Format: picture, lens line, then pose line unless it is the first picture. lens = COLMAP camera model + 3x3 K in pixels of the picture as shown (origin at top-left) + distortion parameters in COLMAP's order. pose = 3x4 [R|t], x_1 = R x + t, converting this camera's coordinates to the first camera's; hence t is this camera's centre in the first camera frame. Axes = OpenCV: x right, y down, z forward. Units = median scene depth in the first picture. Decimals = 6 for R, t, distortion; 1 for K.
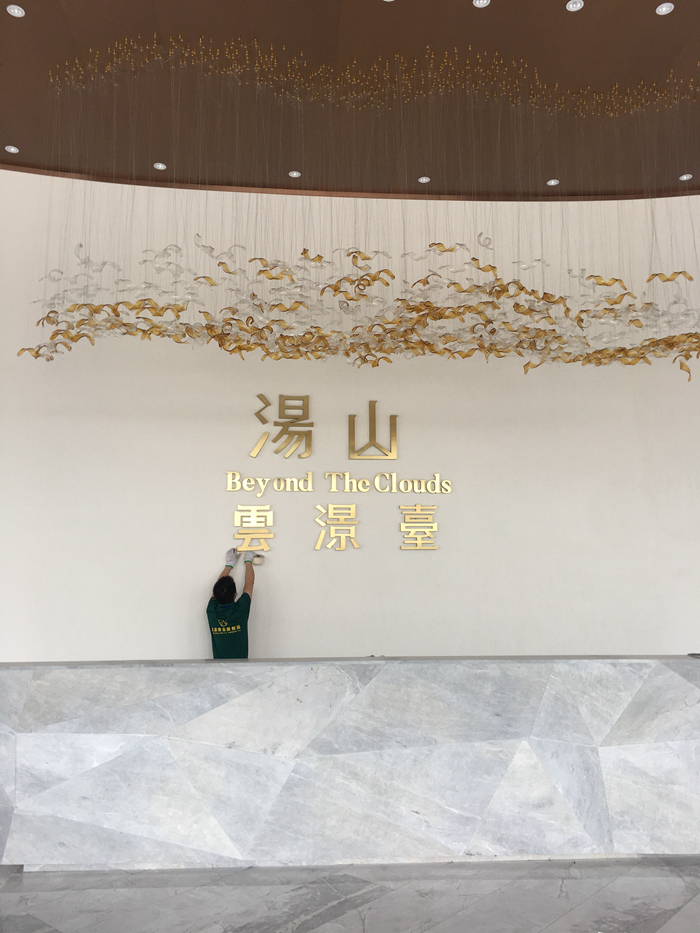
lens RADIAL K [[801.5, 0, 349.7], [0, 801.5, 460.7], [0, 0, 1]] dist [0.083671, -0.112895]
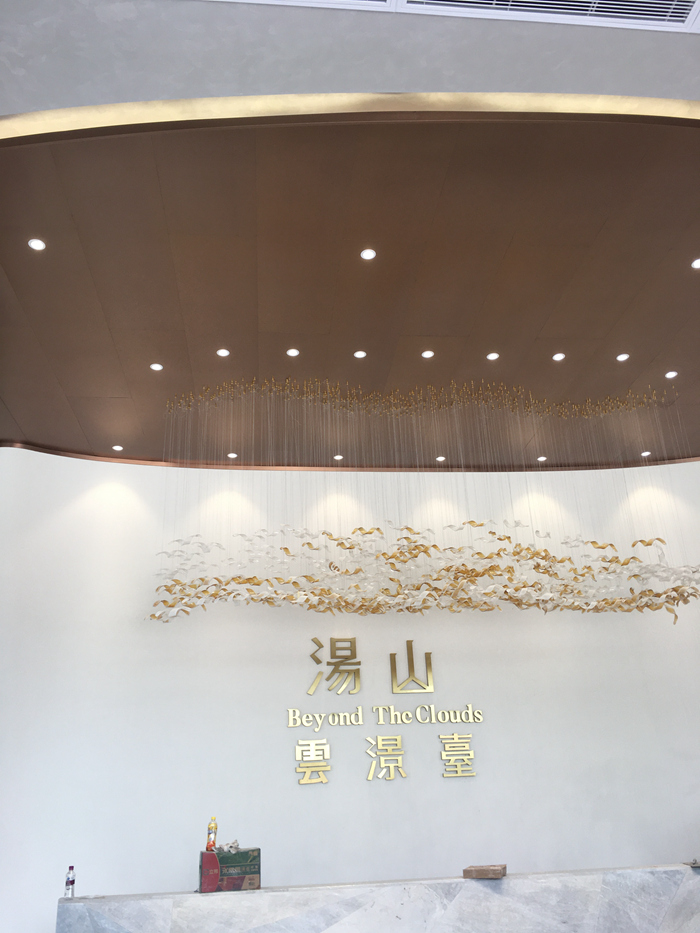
lens RADIAL K [[801.5, 0, 349.7], [0, 801.5, 460.7], [0, 0, 1]] dist [0.083671, -0.112895]
pose [[0.998798, -0.021983, 0.043801, -0.107549], [0.032565, 0.965608, -0.257955, -0.028501], [-0.036624, 0.259071, 0.965164, -0.205217]]
